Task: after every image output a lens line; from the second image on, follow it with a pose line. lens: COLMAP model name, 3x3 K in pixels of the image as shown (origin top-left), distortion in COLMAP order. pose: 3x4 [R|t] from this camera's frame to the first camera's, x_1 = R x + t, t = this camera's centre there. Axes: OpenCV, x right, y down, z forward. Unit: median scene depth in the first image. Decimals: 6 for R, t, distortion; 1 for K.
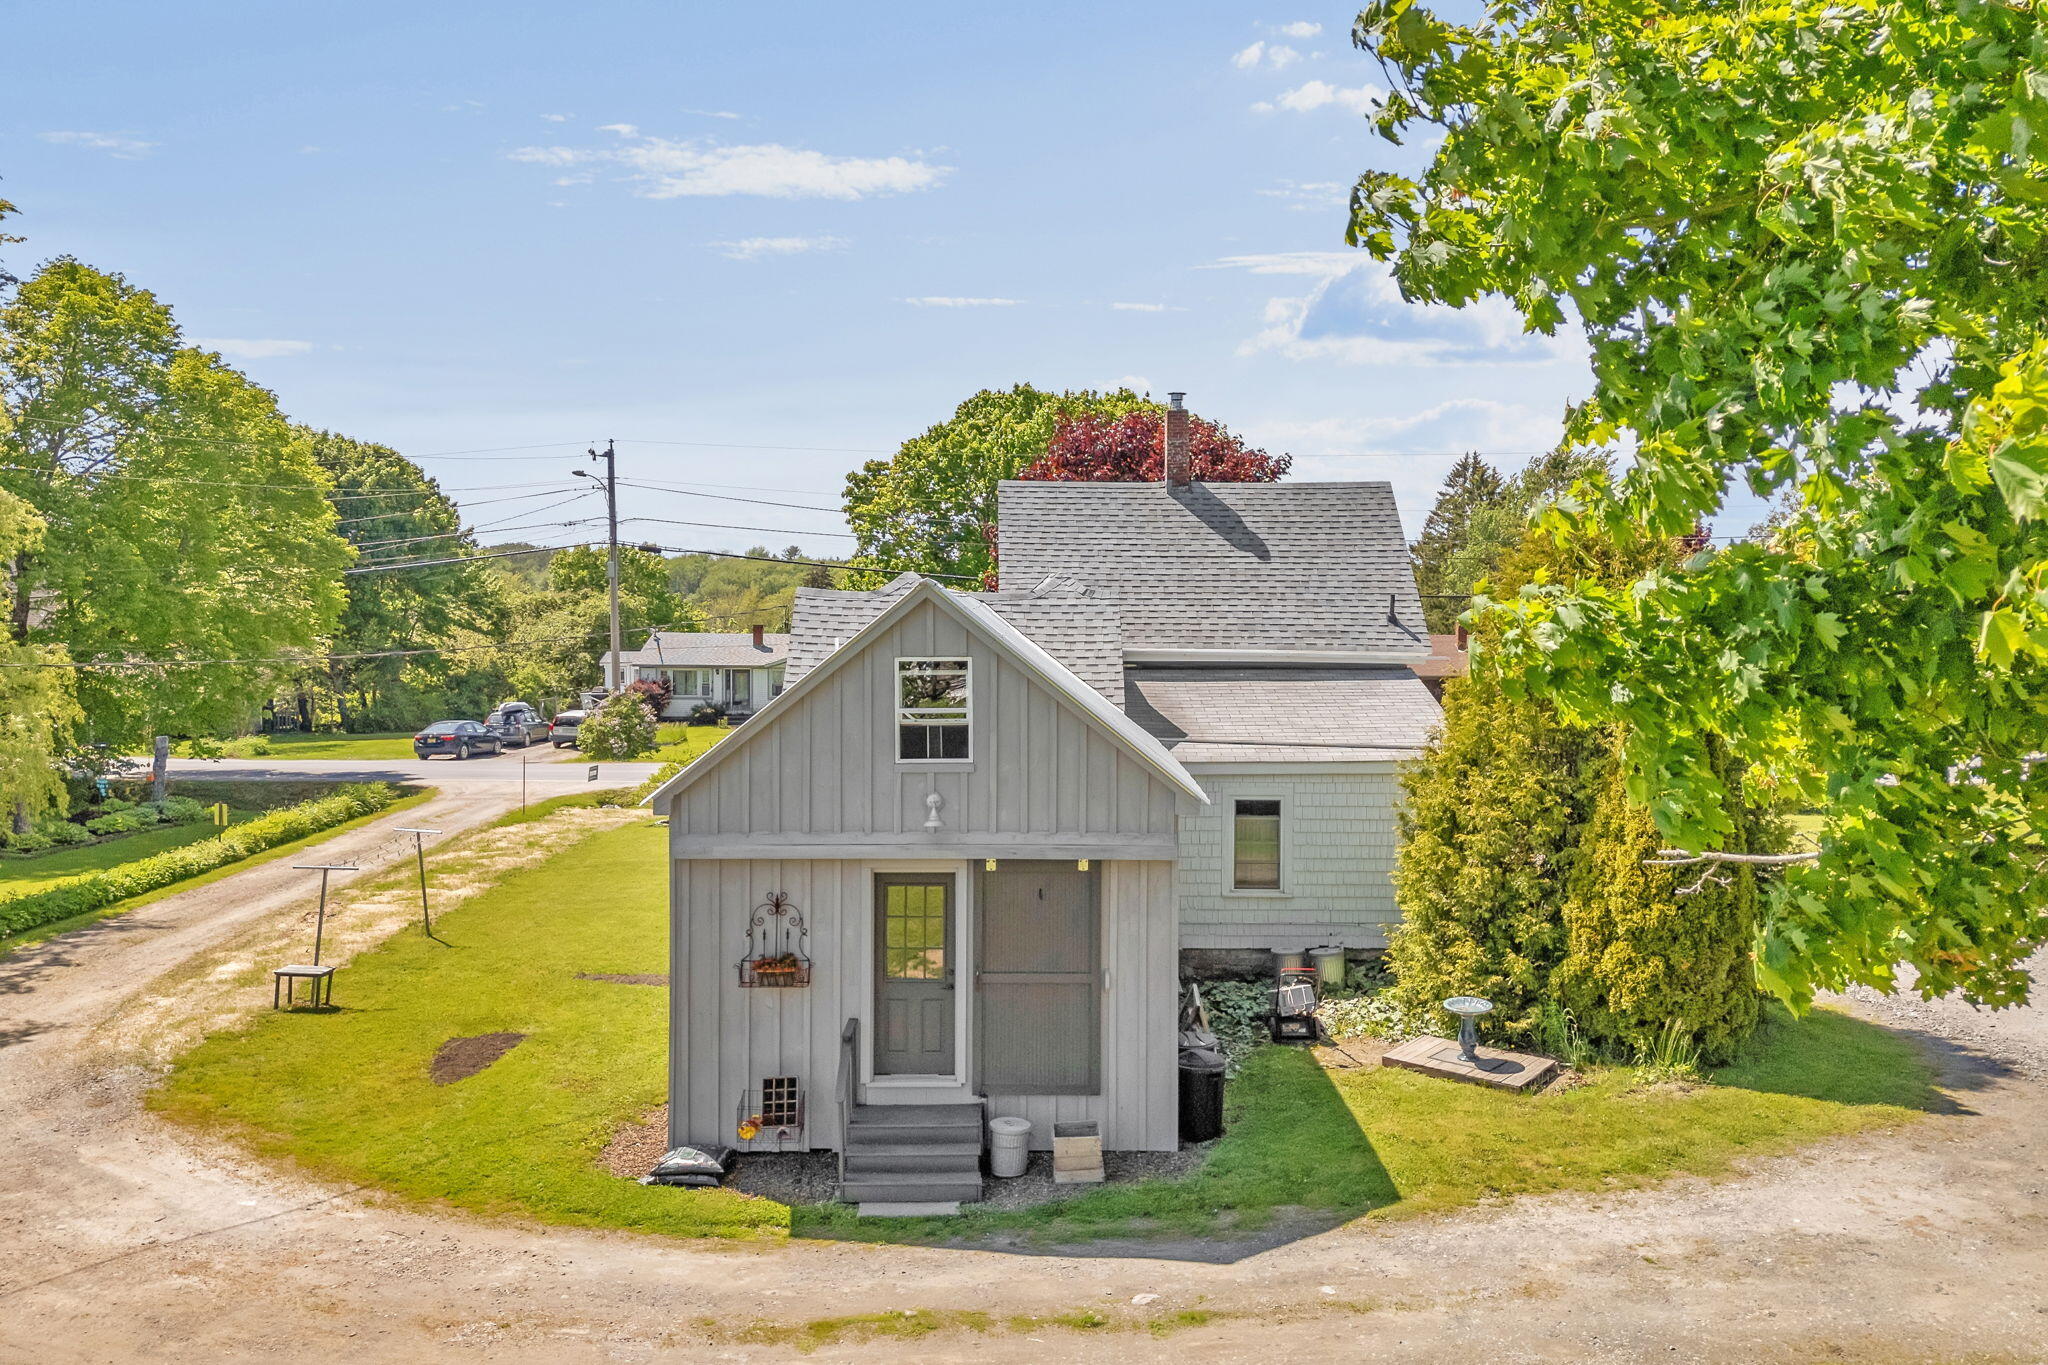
lens RADIAL K [[1404.0, 0, 1024.0], [0, 1404.0, 682.5], [0, 0, 1]] dist [0.001145, -0.040246]
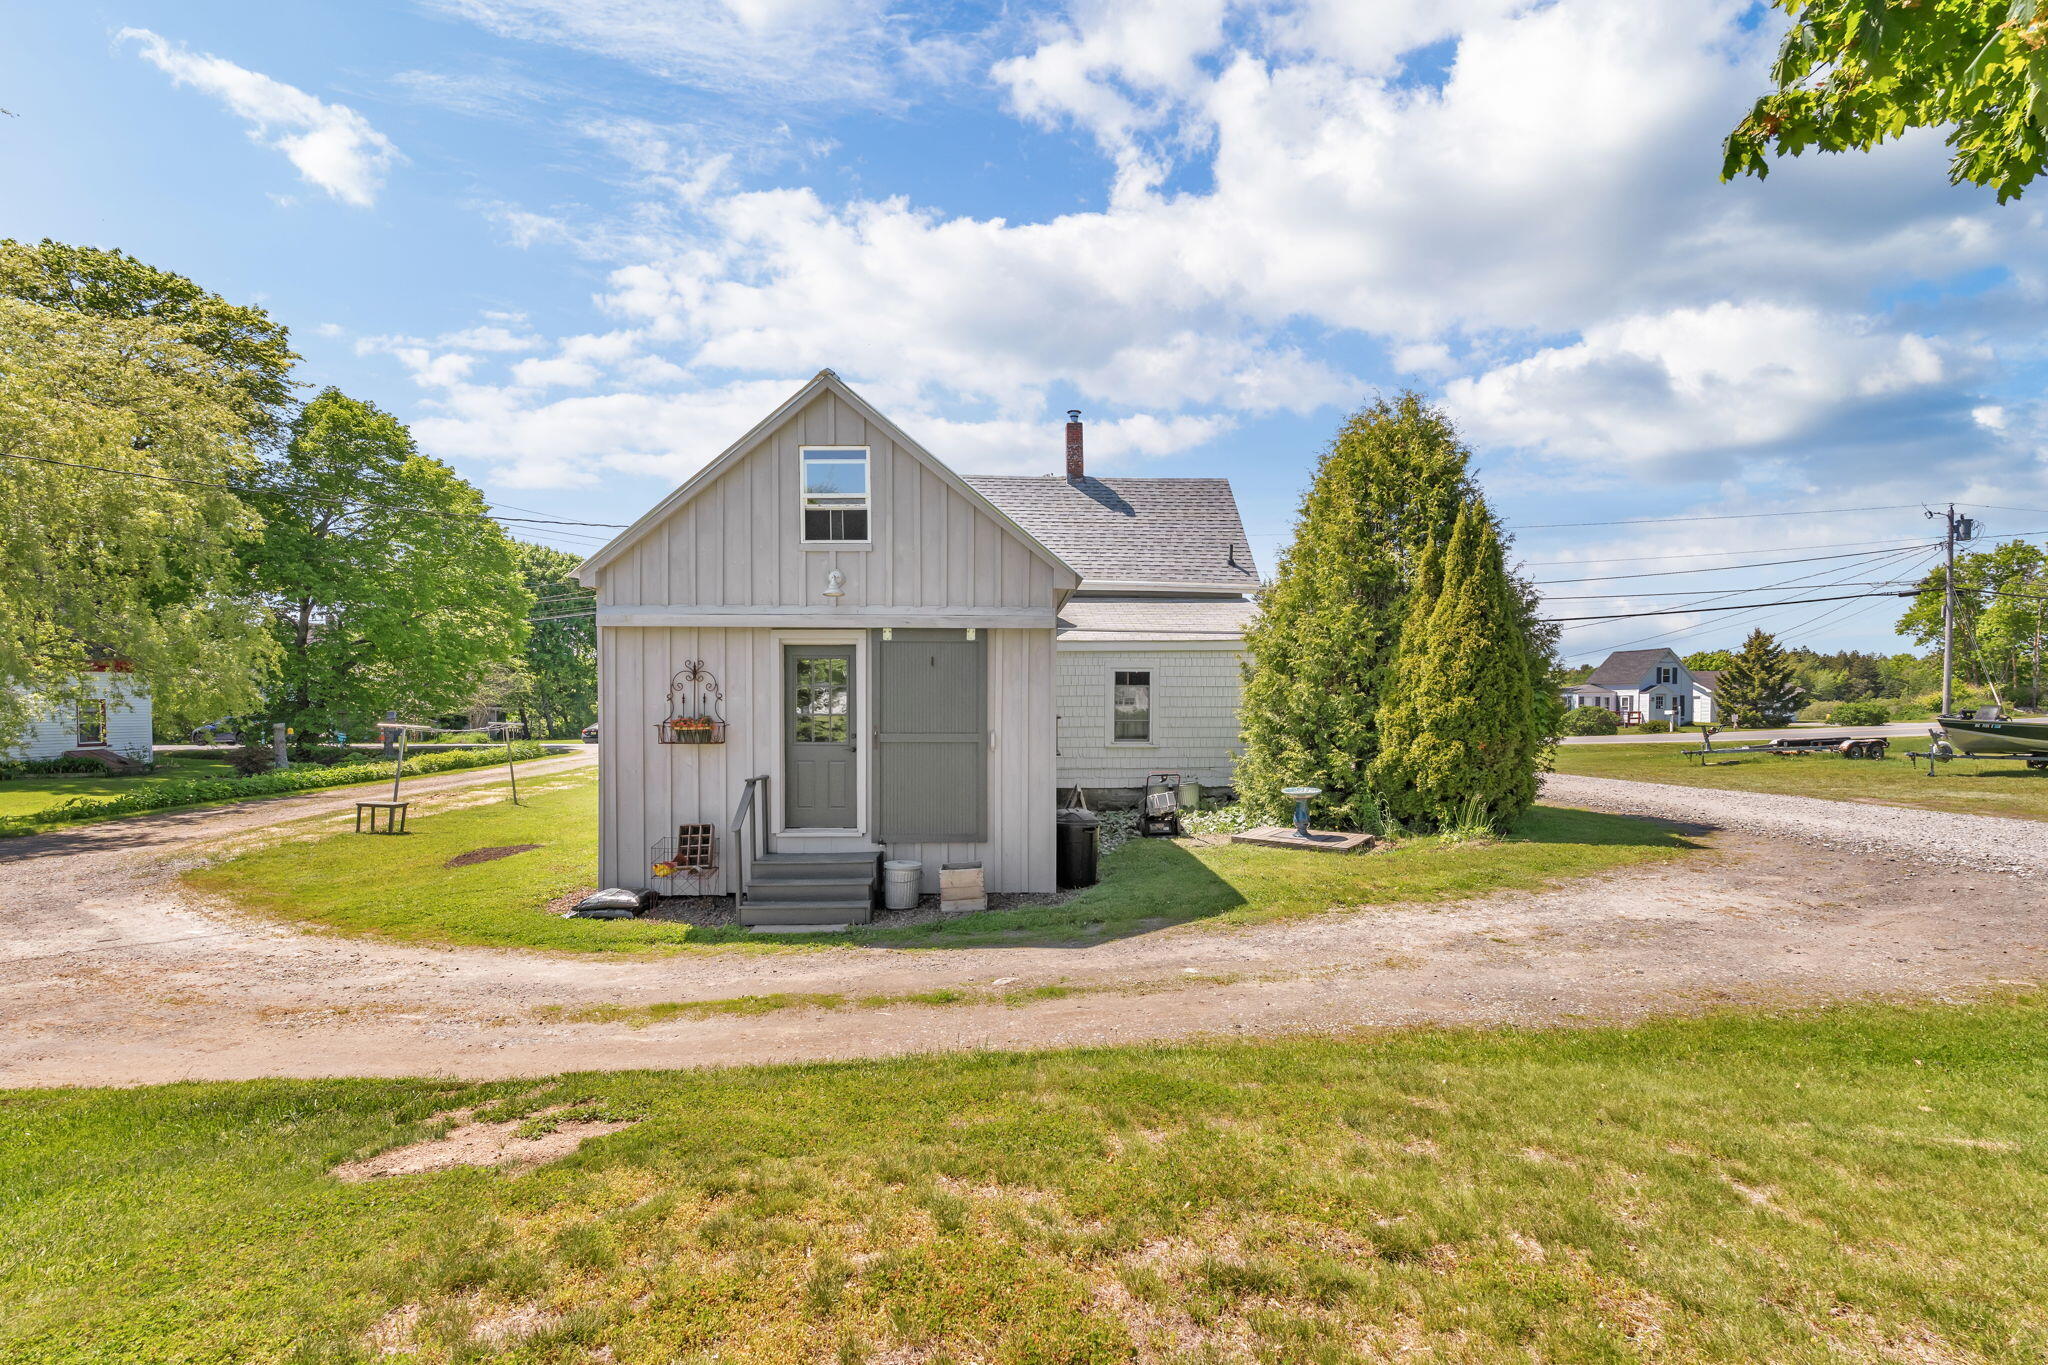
lens RADIAL K [[925.2, 0, 1024.0], [0, 925.2, 682.5], [0, 0, 1]] dist [-0.044443, 0.000592]
pose [[0.999111, -0.002875, 0.042060, 0.053915], [0.003434, 0.999907, -0.013232, 0.178003], [-0.042018, 0.013365, 0.999027, 0.262832]]
